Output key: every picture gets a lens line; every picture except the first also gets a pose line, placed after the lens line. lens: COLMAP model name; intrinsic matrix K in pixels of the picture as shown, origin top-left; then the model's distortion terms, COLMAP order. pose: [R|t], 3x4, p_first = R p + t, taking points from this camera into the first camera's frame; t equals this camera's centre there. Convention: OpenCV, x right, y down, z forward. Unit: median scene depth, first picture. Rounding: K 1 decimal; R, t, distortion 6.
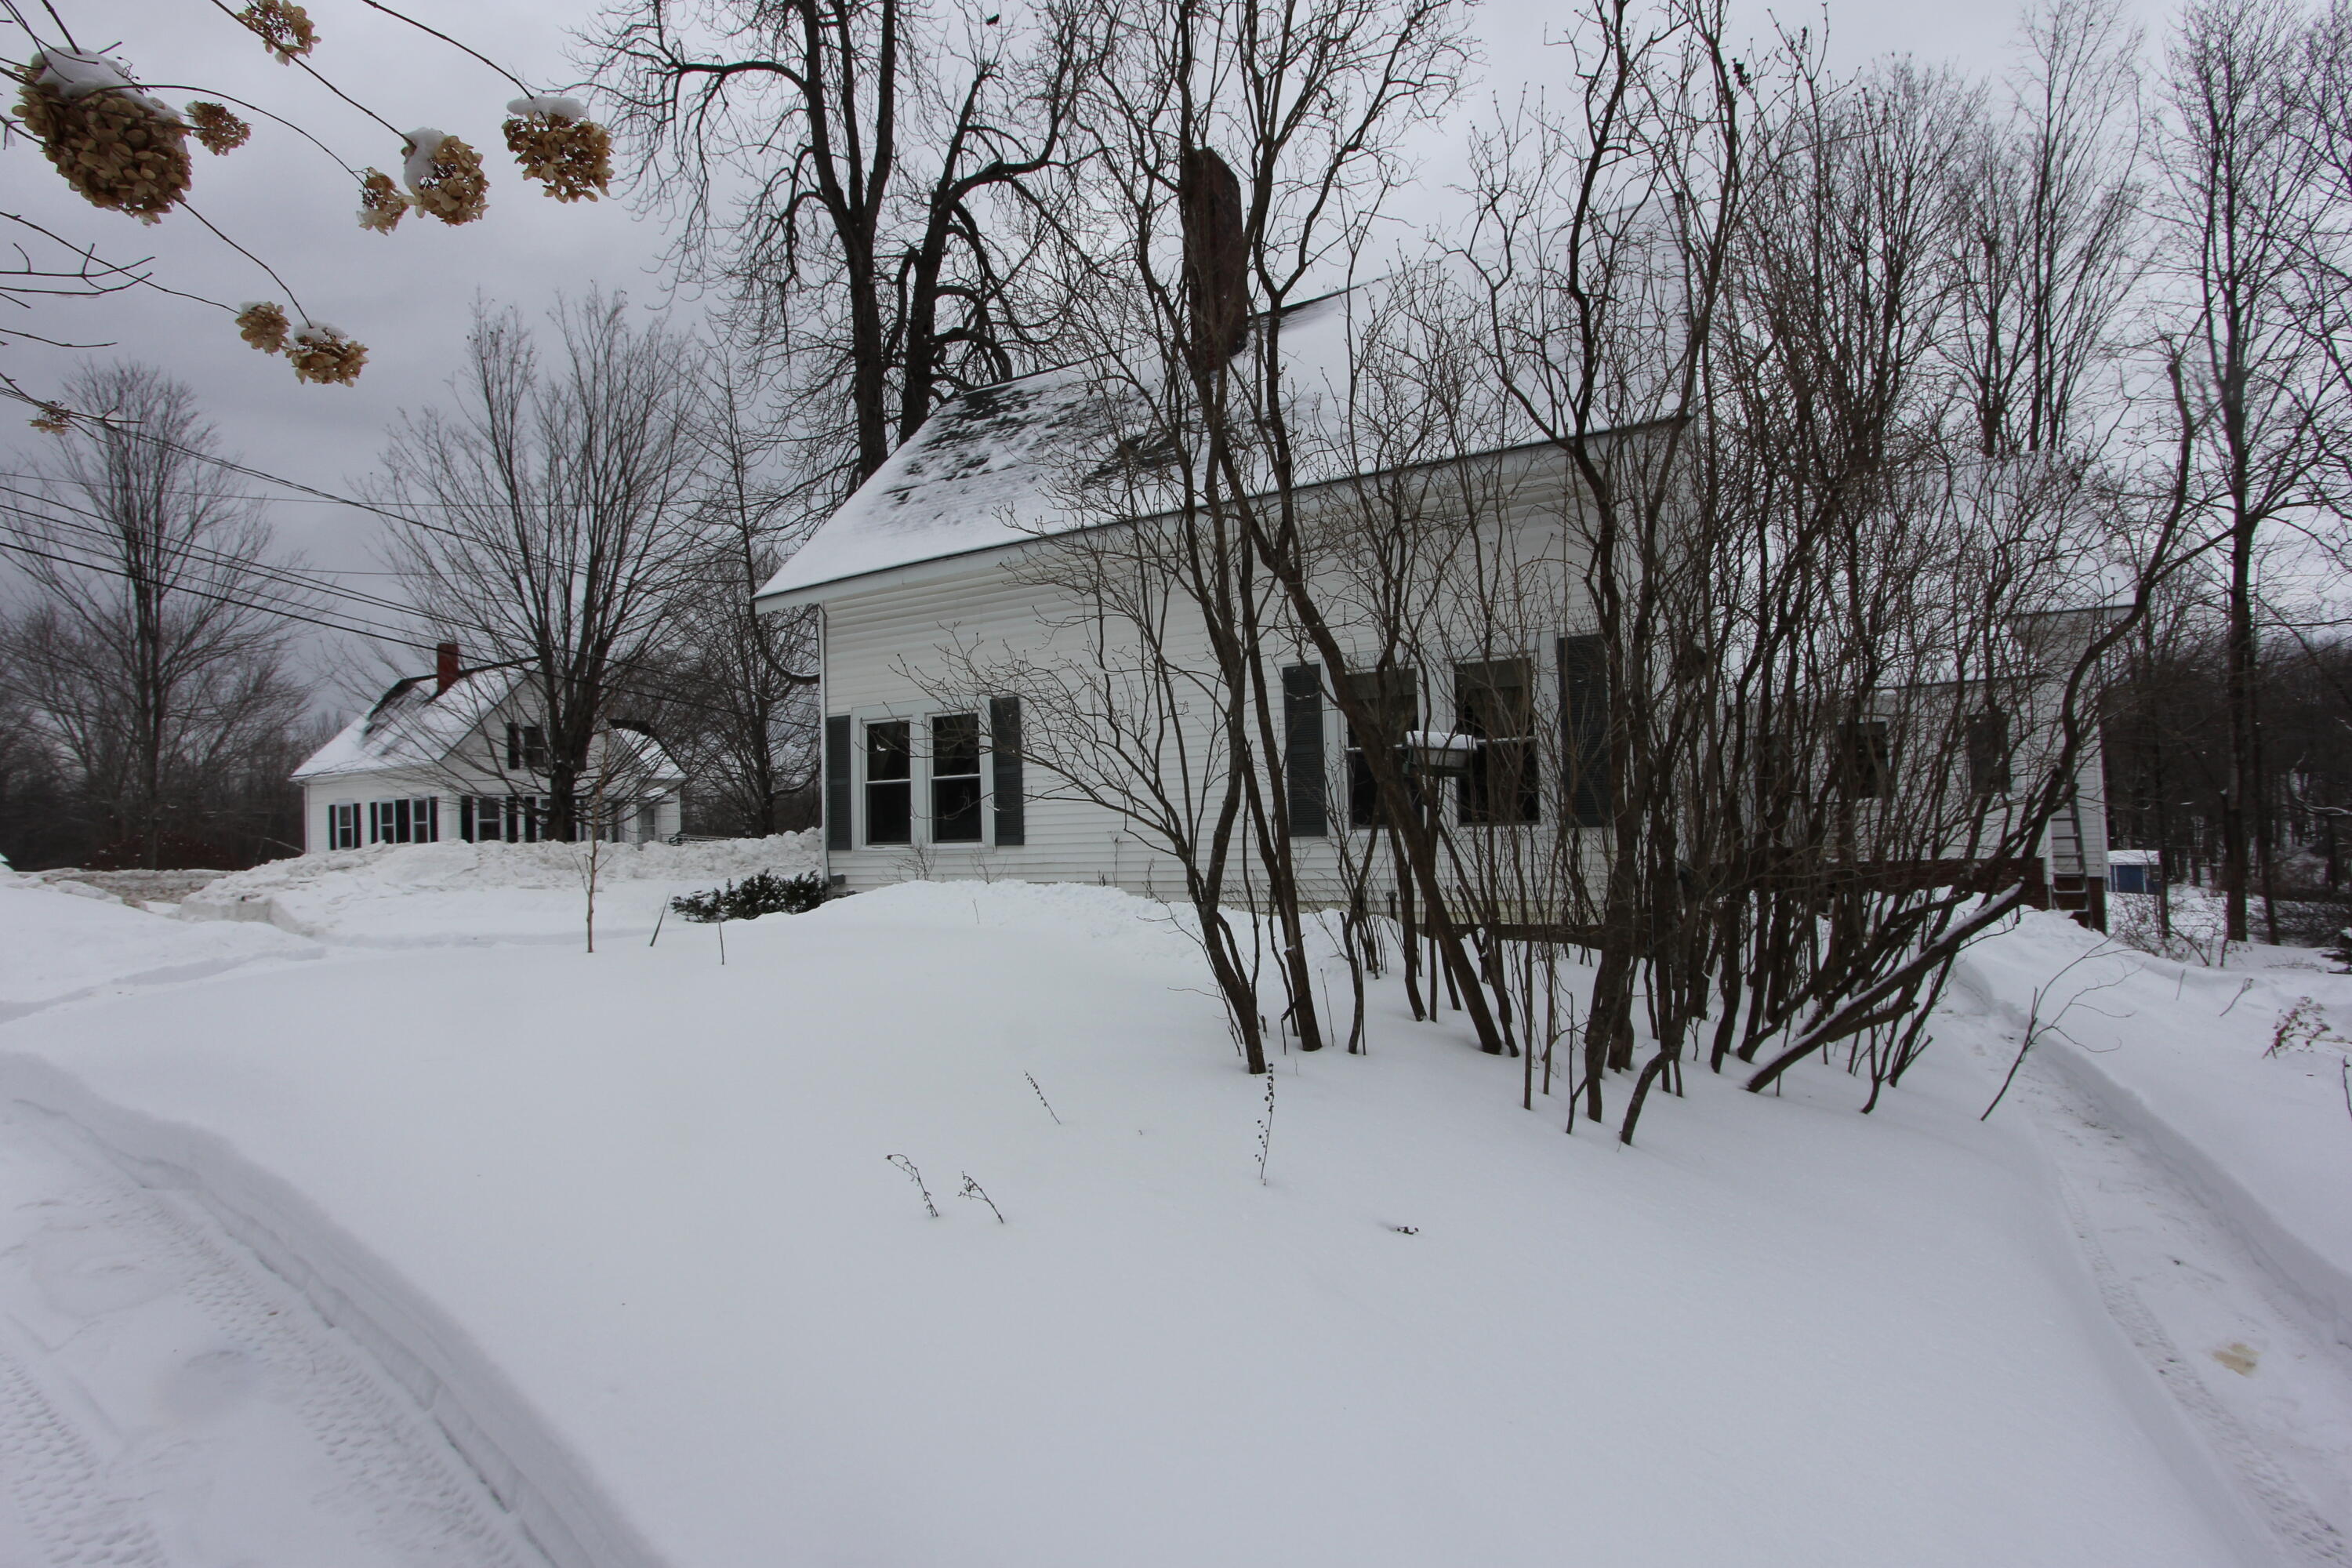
lens RADIAL K [[1084.8, 0, 1158.4], [0, 1084.8, 791.4], [0, 0, 1]] dist [-0.021510, 0.003963]
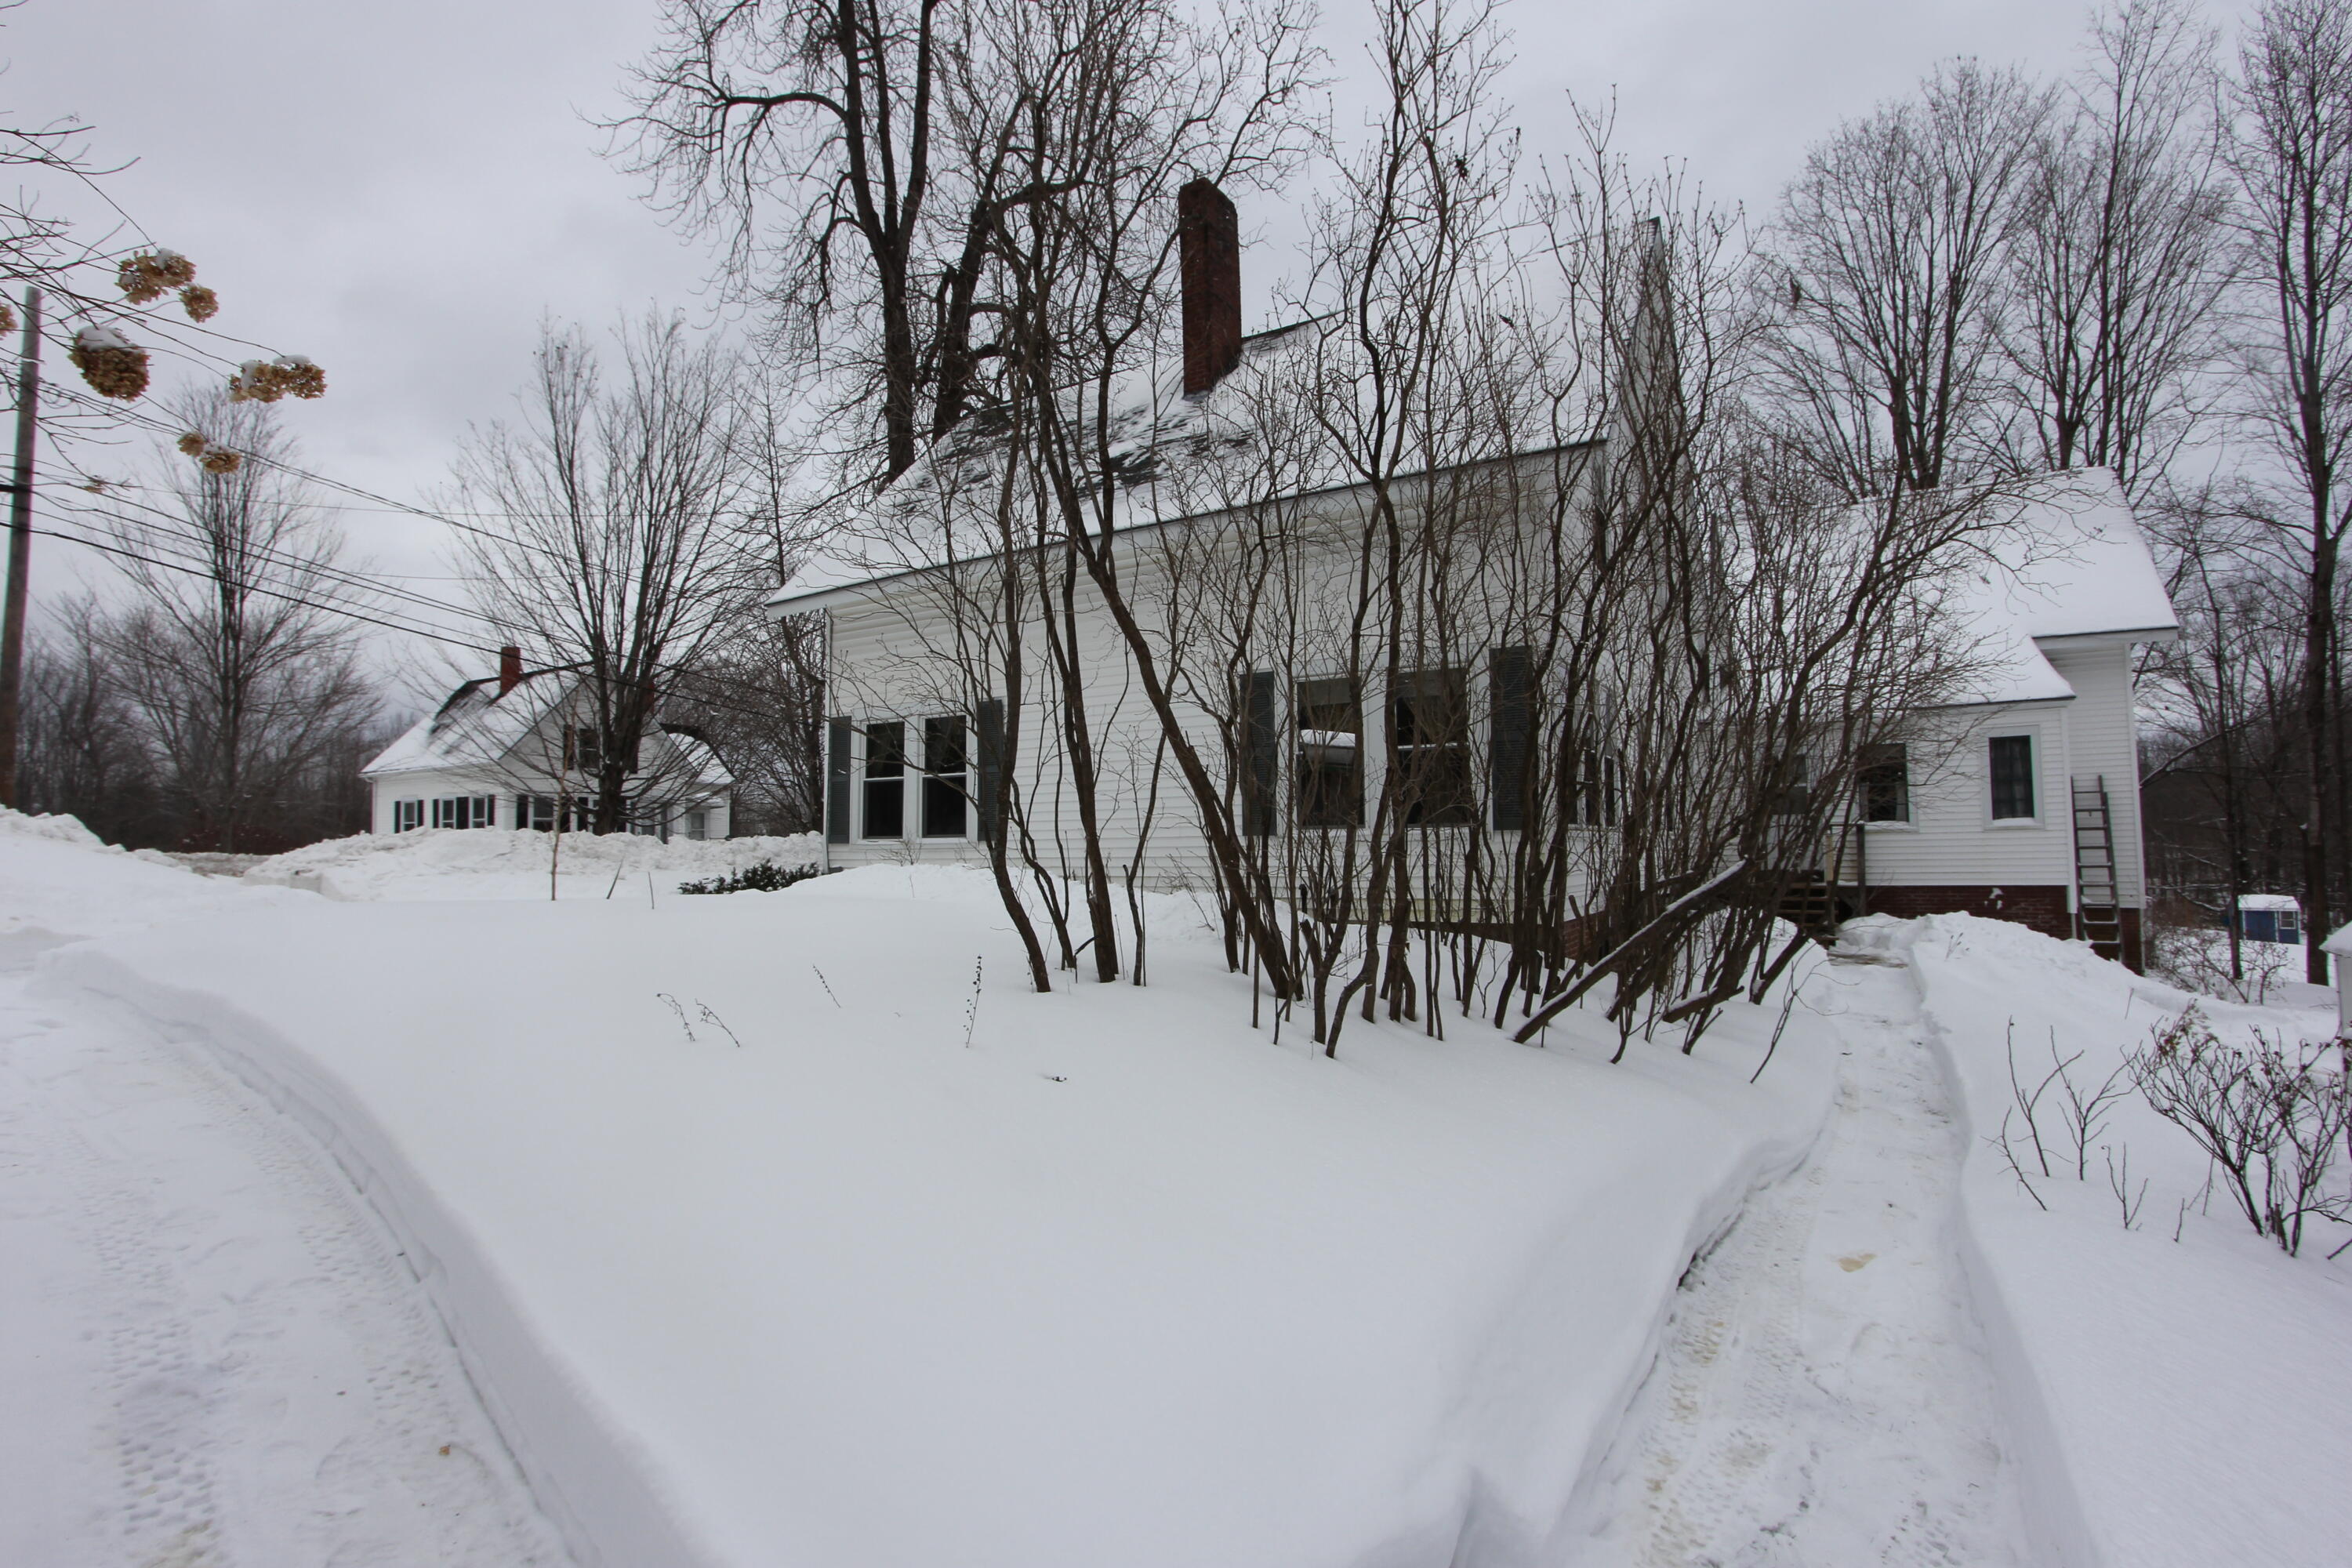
lens RADIAL K [[1126.4, 0, 1162.8], [0, 1126.4, 795.3], [0, 0, 1]] dist [-0.019396, 0.001802]
pose [[0.997760, 0.021343, -0.063406, 0.053888], [-0.022299, 0.999647, -0.014415, 0.009677], [0.063076, 0.015796, 0.997884, -0.045000]]
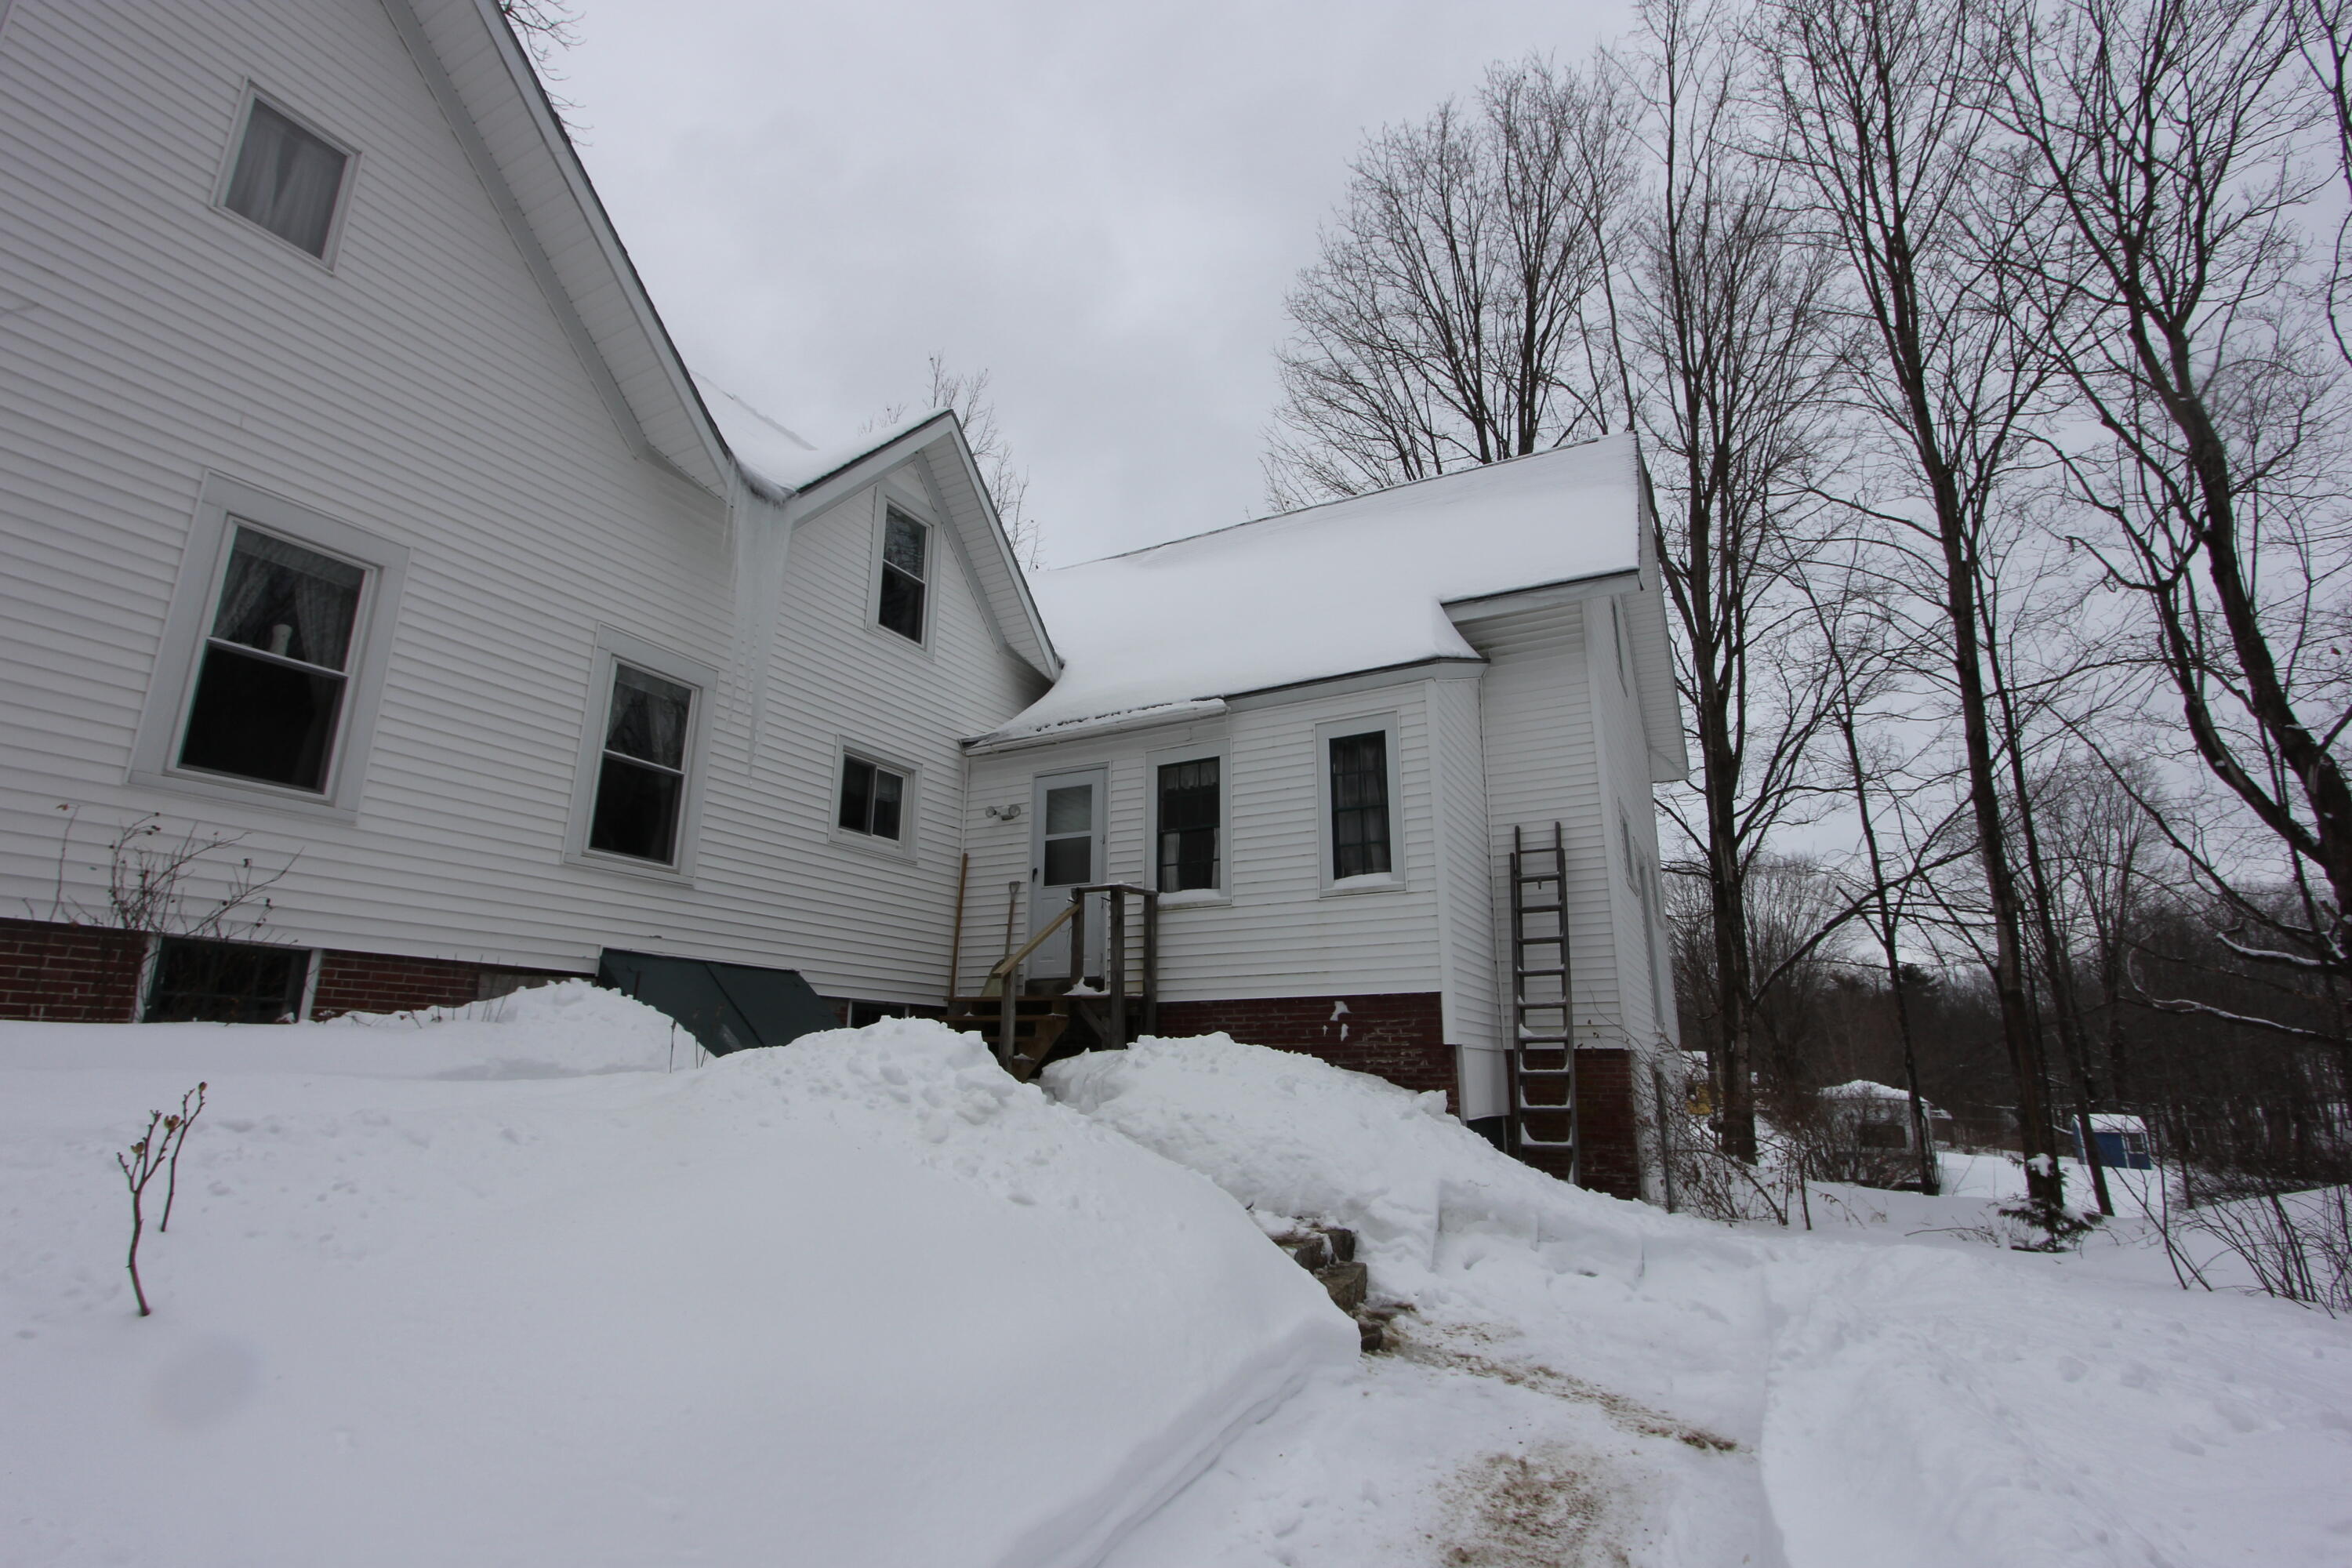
lens RADIAL K [[1087.7, 0, 1164.7], [0, 1087.7, 792.3], [0, 0, 1]] dist [-0.023765, 0.004508]
pose [[0.999021, 0.037704, -0.023146, 0.528725], [-0.041871, 0.974741, -0.219378, 0.066703], [0.014290, 0.220133, 0.975365, 0.344516]]
